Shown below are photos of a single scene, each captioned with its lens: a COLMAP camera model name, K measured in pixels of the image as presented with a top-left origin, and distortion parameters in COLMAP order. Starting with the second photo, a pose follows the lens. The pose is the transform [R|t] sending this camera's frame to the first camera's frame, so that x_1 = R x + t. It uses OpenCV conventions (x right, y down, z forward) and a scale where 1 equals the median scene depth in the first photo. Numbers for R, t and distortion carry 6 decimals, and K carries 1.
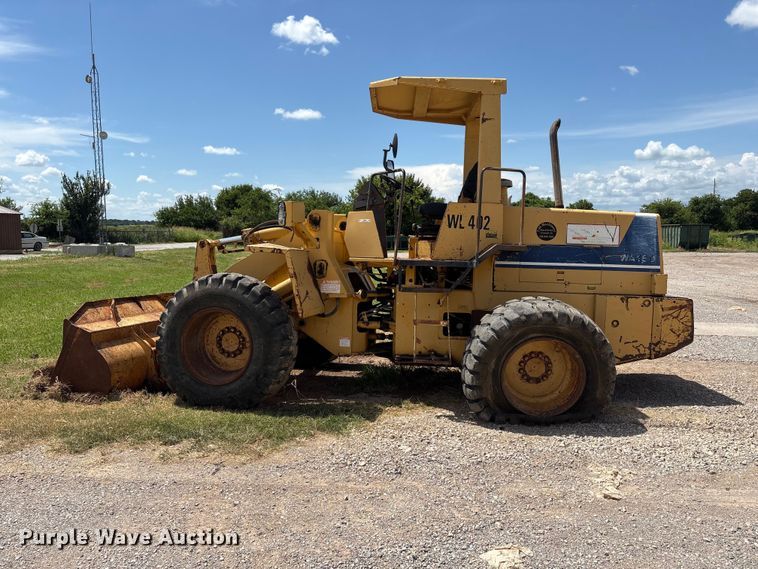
lens RADIAL K [[578.0, 0, 381.7], [0, 578.0, 288.3], [0, 0, 1]] dist [0.056902, -0.070701]
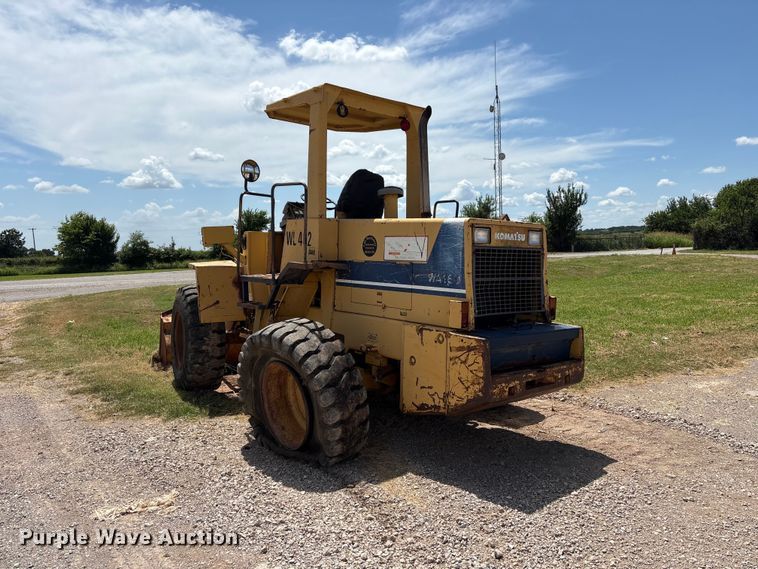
lens RADIAL K [[576.0, 0, 380.5], [0, 576.0, 285.6], [0, 0, 1]] dist [0.057564, -0.054475]
pose [[0.662633, 0.027370, -0.748444, 0.944063], [-0.037987, 0.999274, 0.002911, -0.041419], [0.747980, 0.026502, 0.663192, 0.440811]]
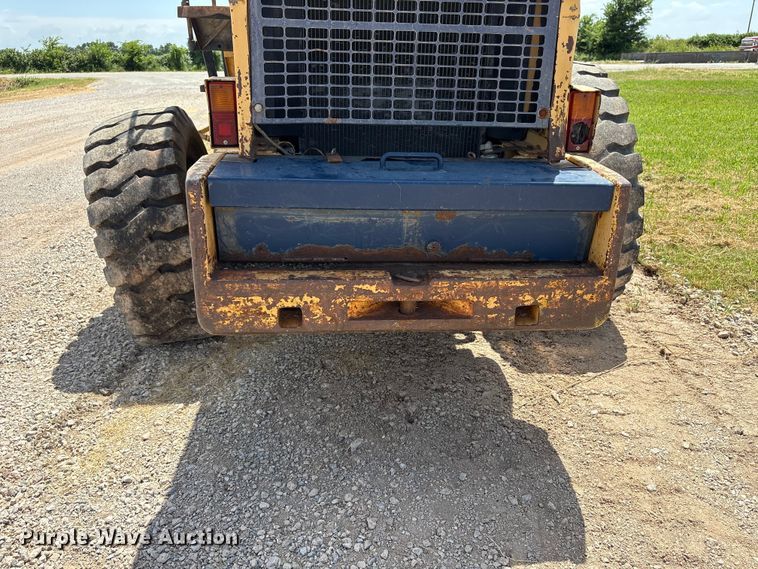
lens RADIAL K [[577.8, 0, 376.3], [0, 577.8, 284.2], [0, 0, 1]] dist [0.062167, -0.080580]
pose [[0.109118, 0.363971, -0.924997, 0.793061], [-0.073169, 0.930970, 0.357690, -0.038274], [0.991332, 0.028651, 0.128217, 1.026108]]
